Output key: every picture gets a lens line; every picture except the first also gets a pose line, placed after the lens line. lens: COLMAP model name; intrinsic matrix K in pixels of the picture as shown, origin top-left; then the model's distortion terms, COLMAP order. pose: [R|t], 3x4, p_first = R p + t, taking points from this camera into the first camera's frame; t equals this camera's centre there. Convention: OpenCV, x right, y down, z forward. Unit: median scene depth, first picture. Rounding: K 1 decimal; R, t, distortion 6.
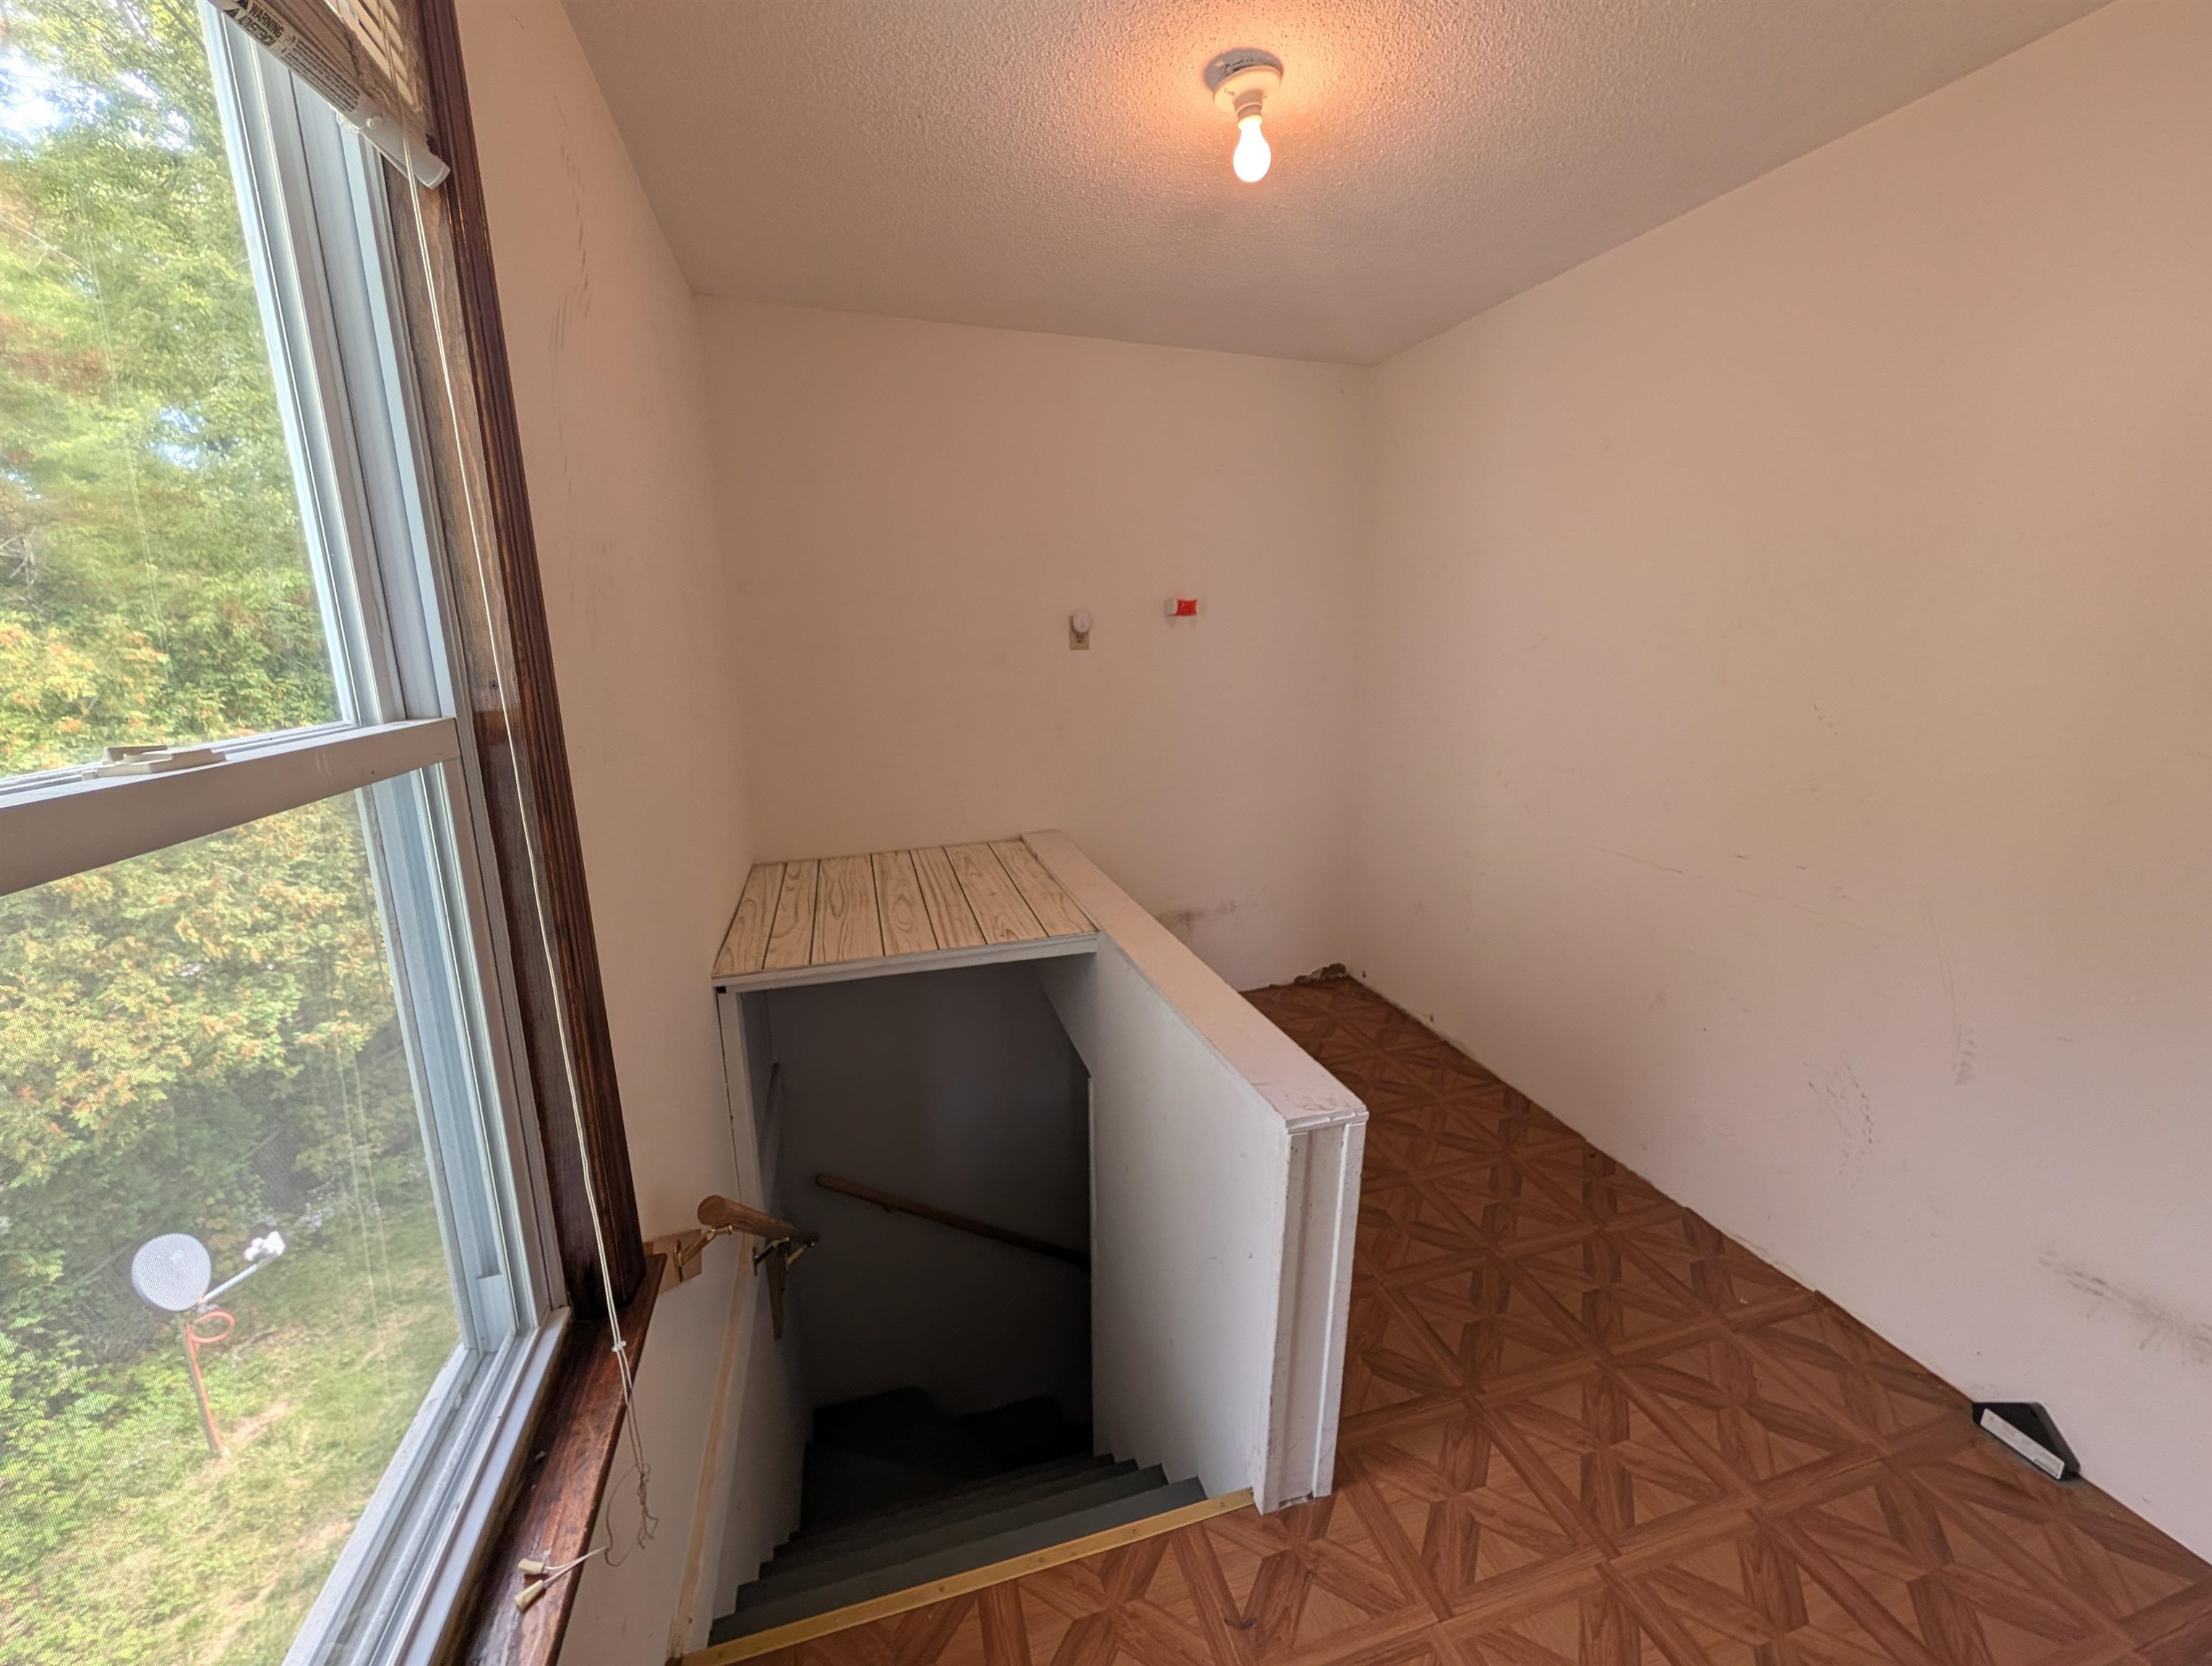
lens RADIAL K [[855.6, 0, 1108.3], [0, 855.6, 828.1], [0, 0, 1]] dist [0.003069, -0.000643]
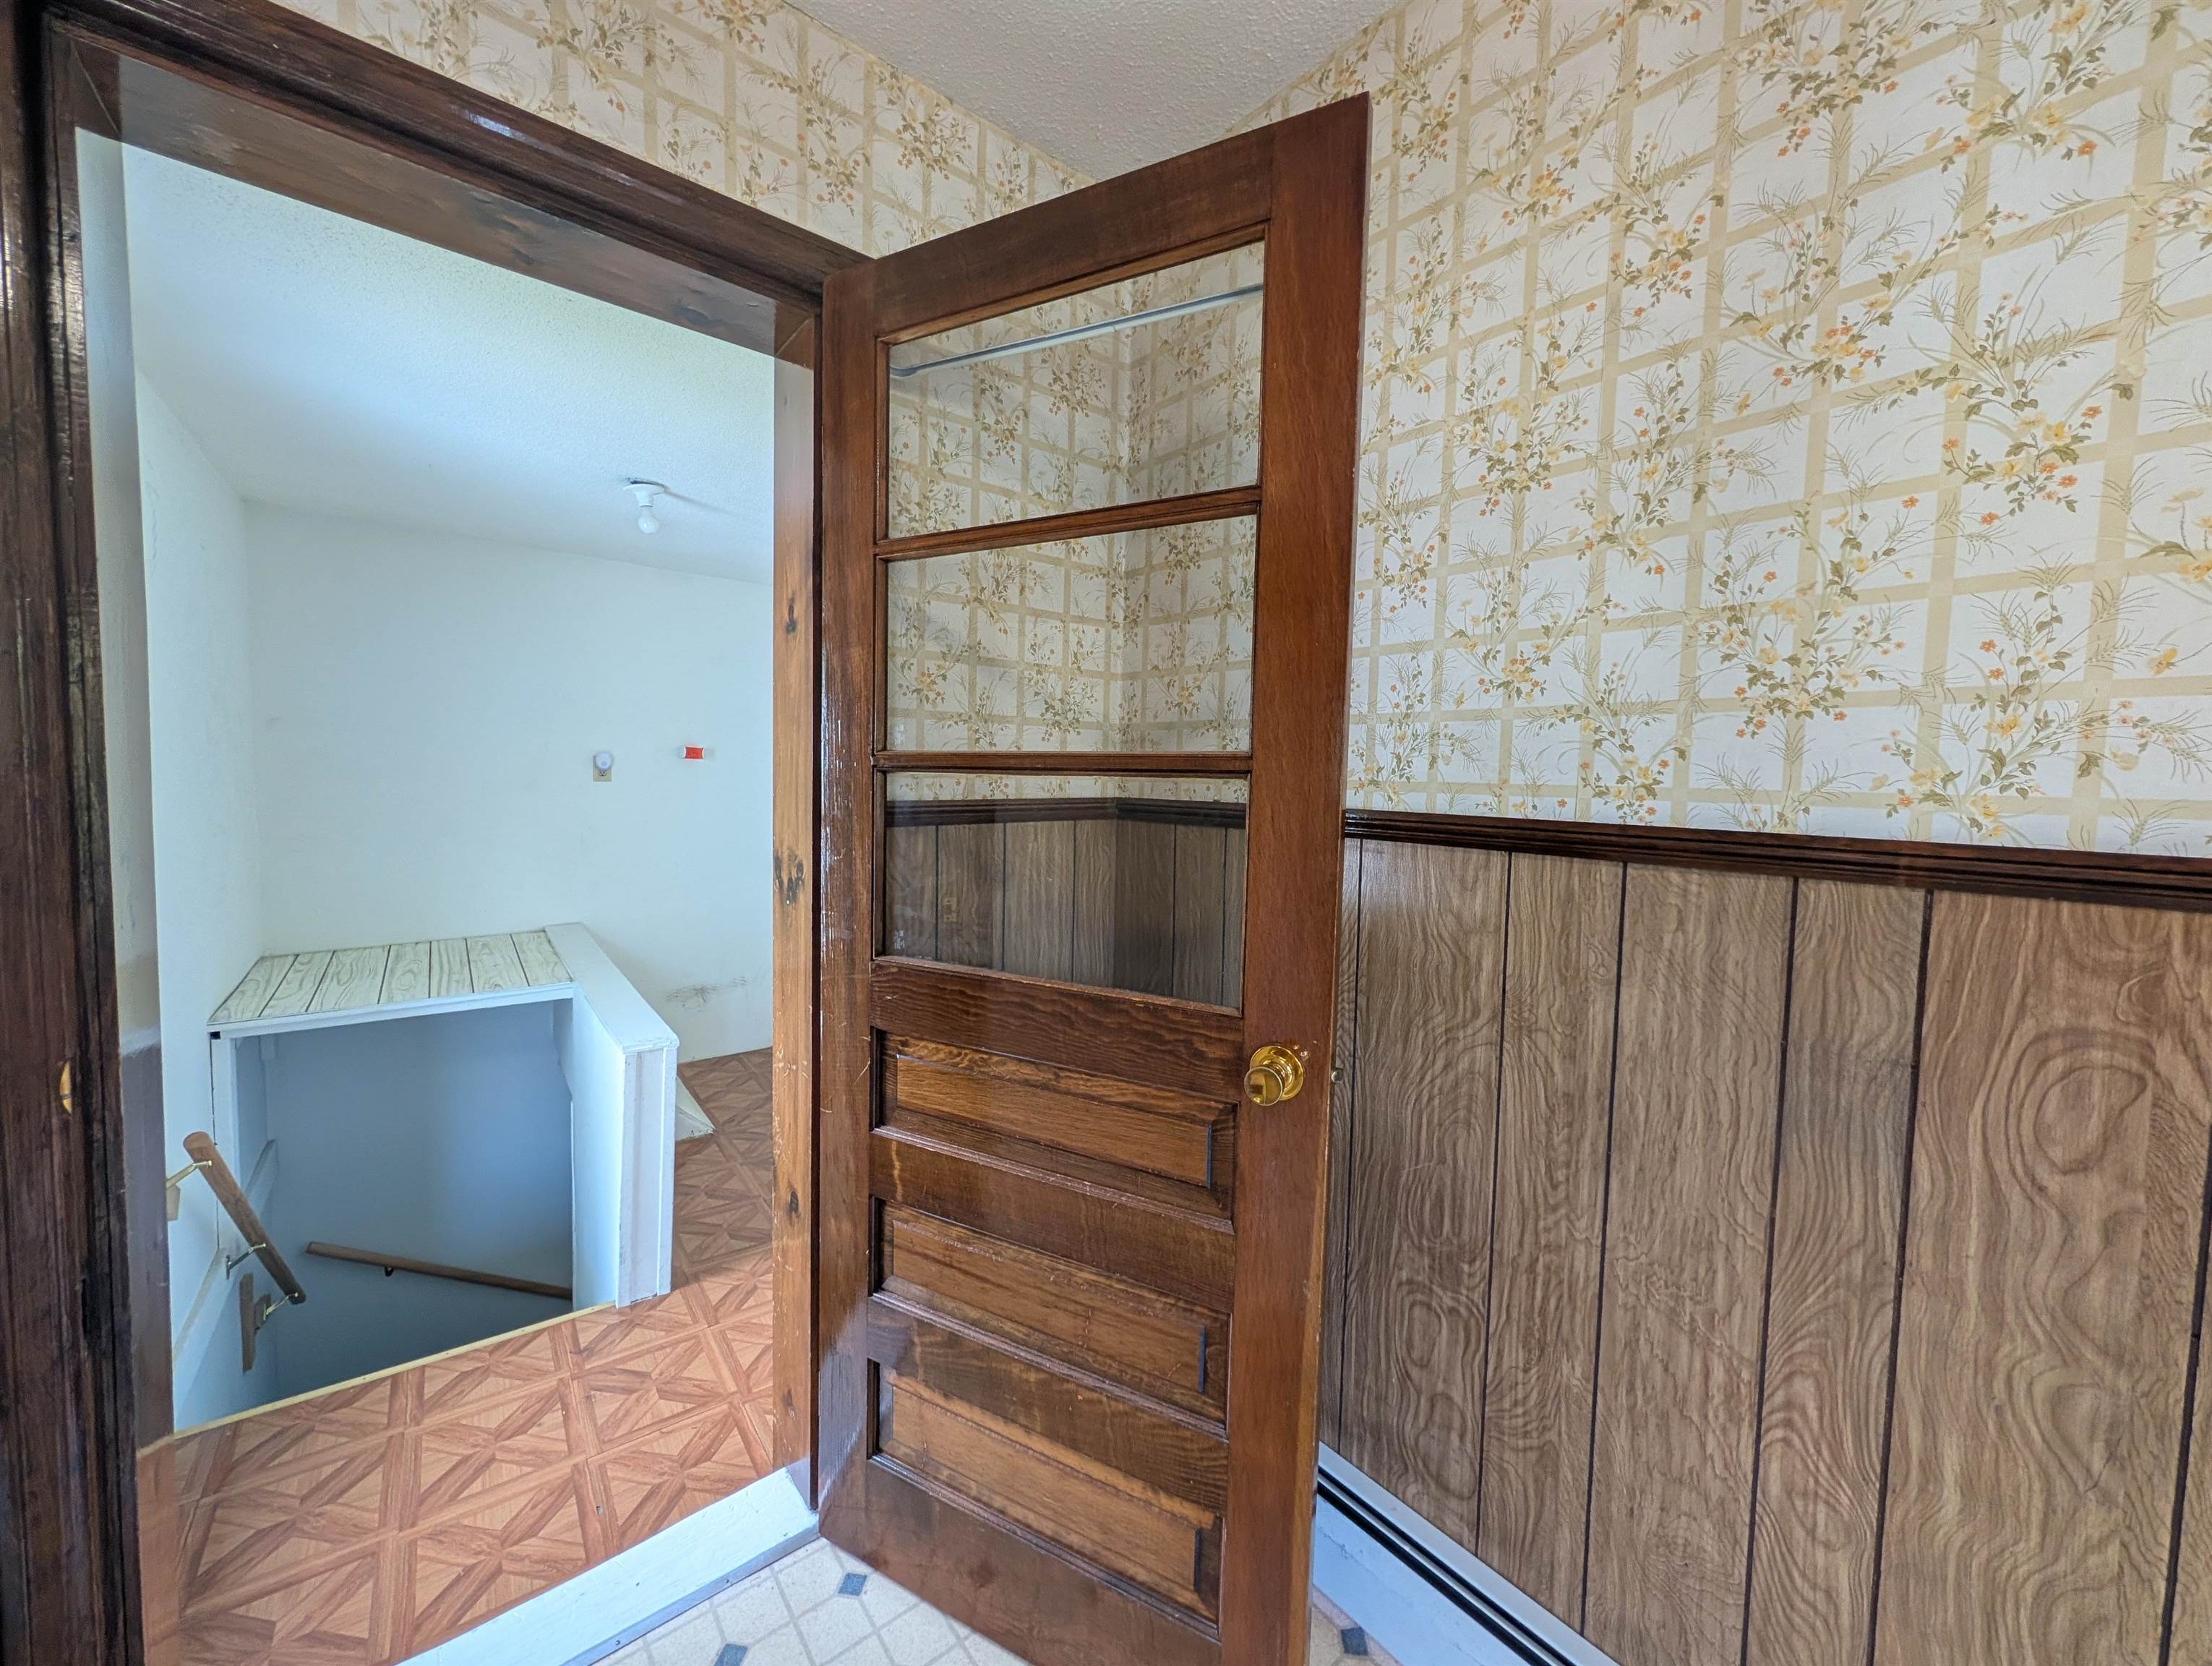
lens RADIAL K [[855.6, 0, 1108.3], [0, 855.6, 828.1], [0, 0, 1]] dist [0.003069, -0.000643]
pose [[0.933032, 0.011181, 0.359620, 0.271888], [0.043971, 0.988481, -0.144815, 0.104900], [-0.357097, 0.150929, 0.921793, -0.583018]]
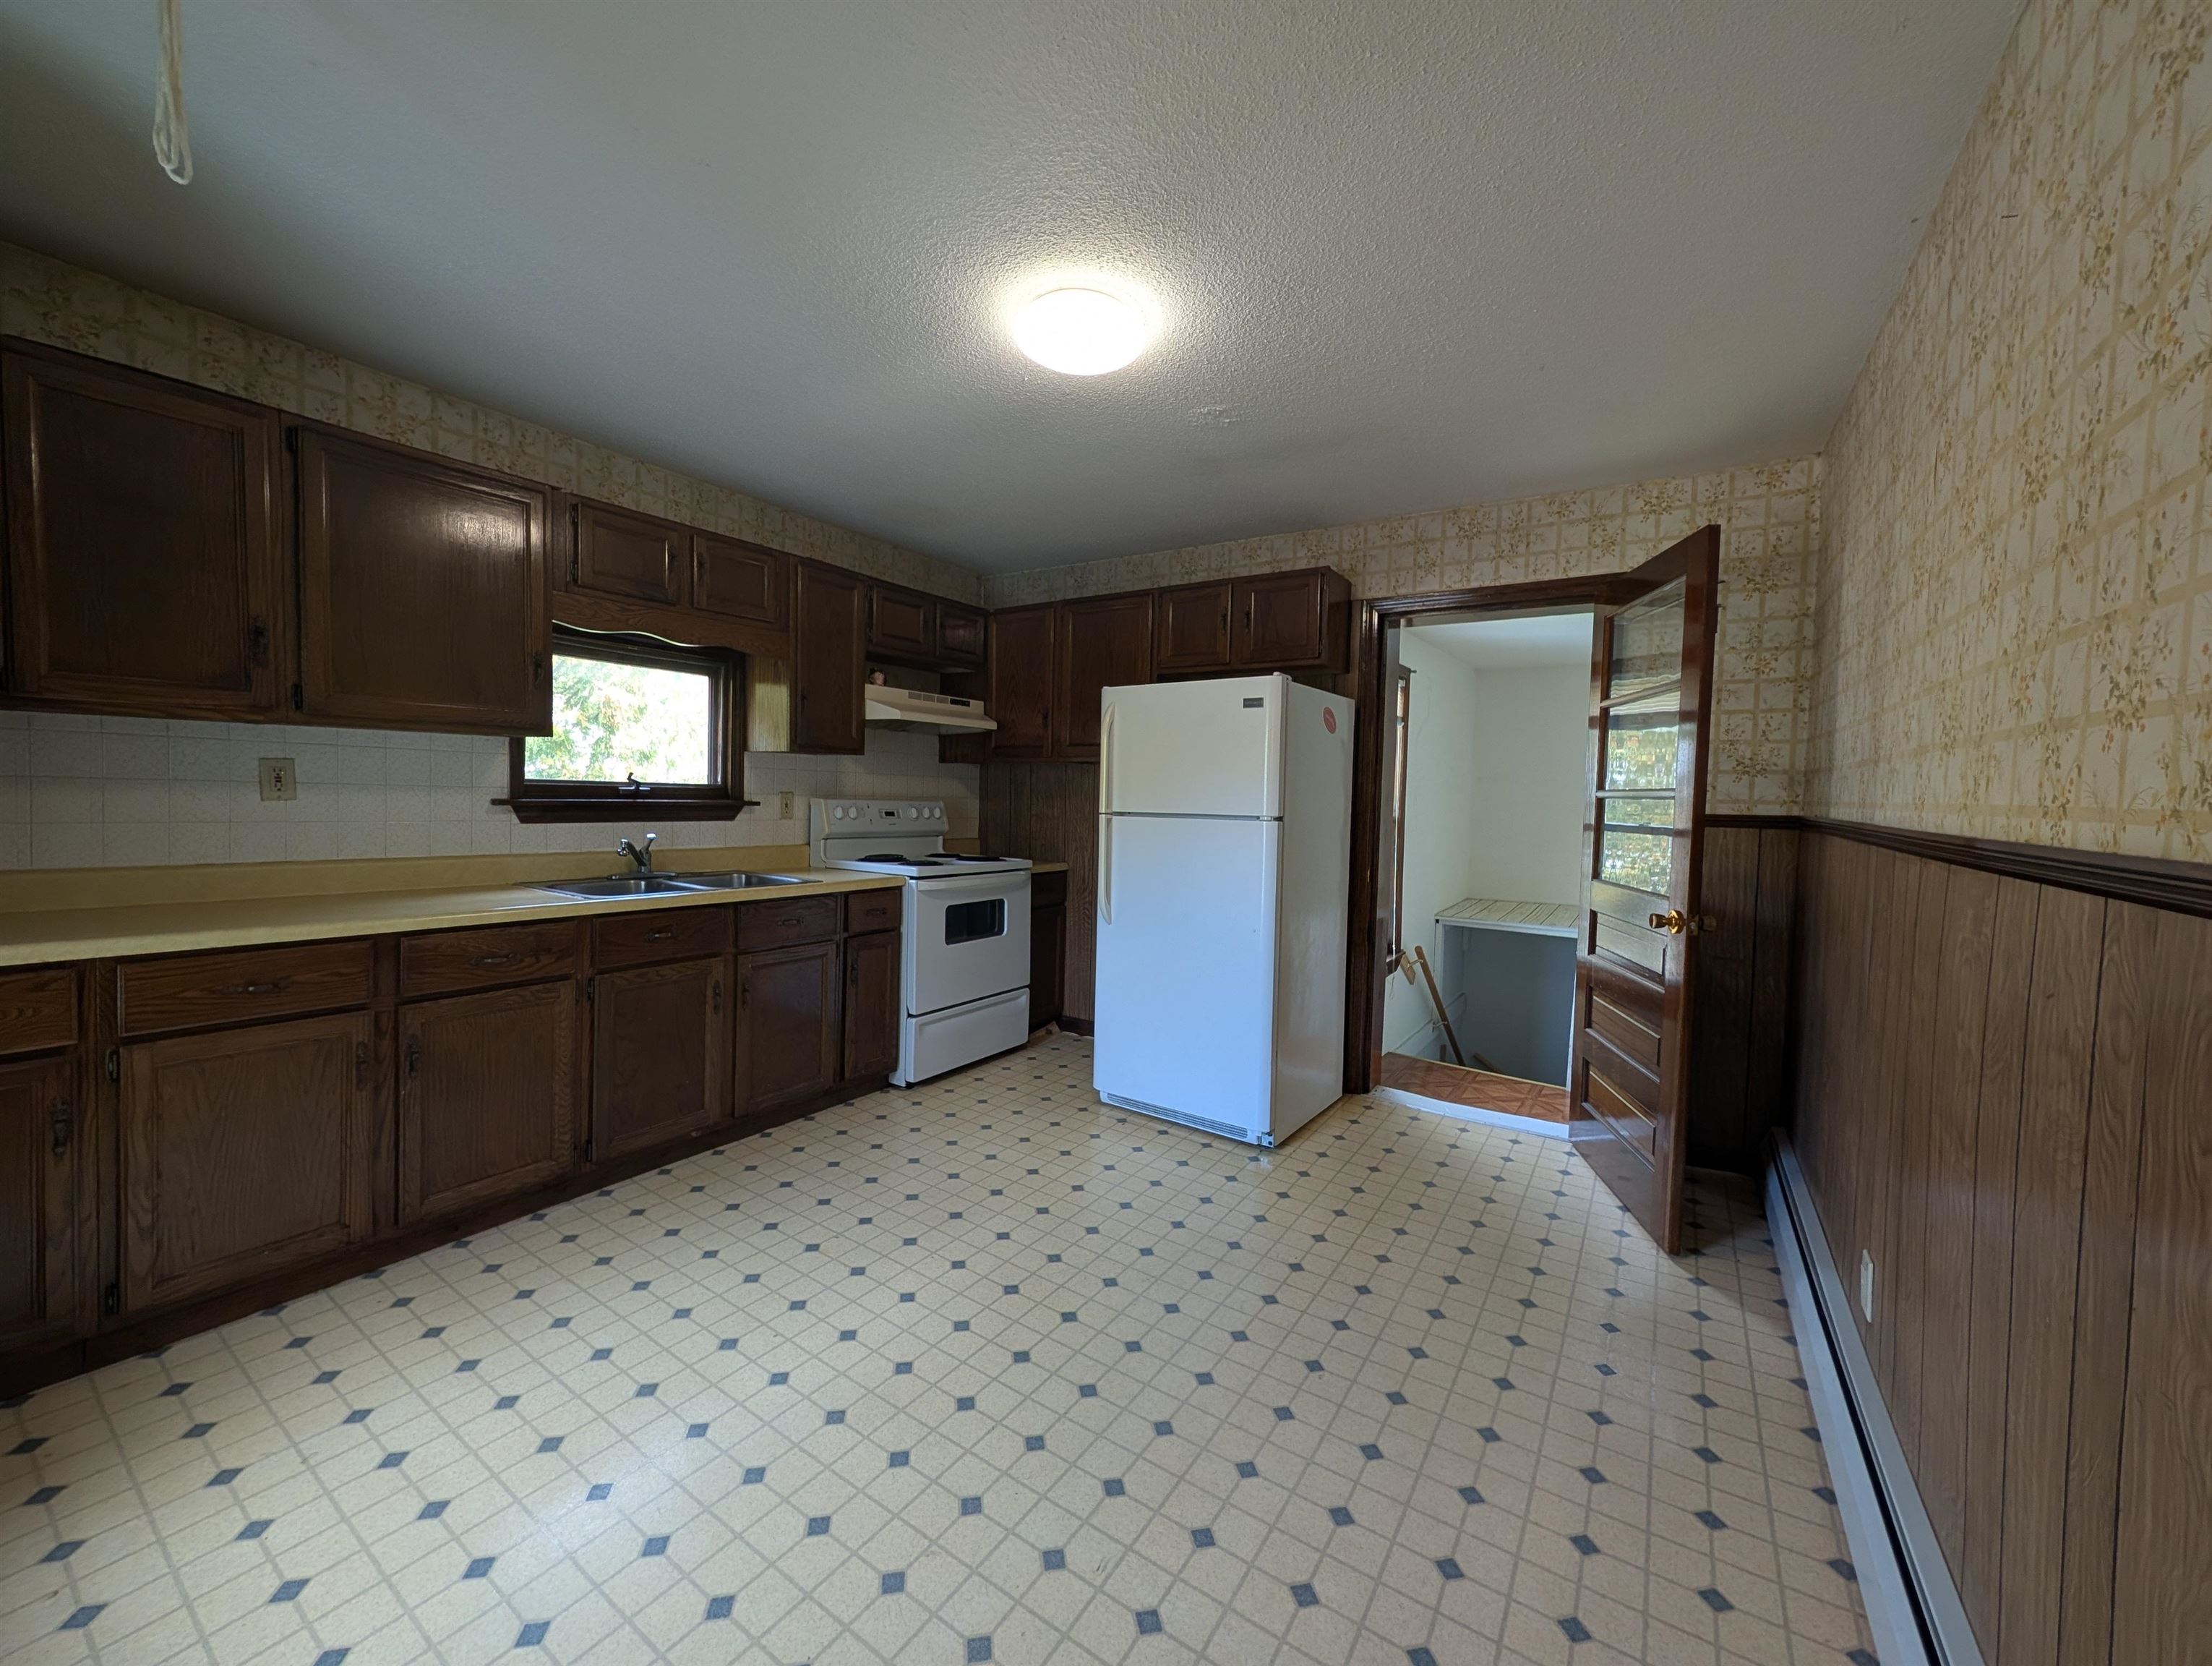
lens RADIAL K [[855.6, 0, 1108.3], [0, 855.6, 828.1], [0, 0, 1]] dist [0.003069, -0.000643]
pose [[0.624487, 0.061505, -0.778610, 0.880303], [-0.198295, 0.976716, -0.081889, 0.277671], [0.755444, 0.205533, 0.622142, -1.378209]]
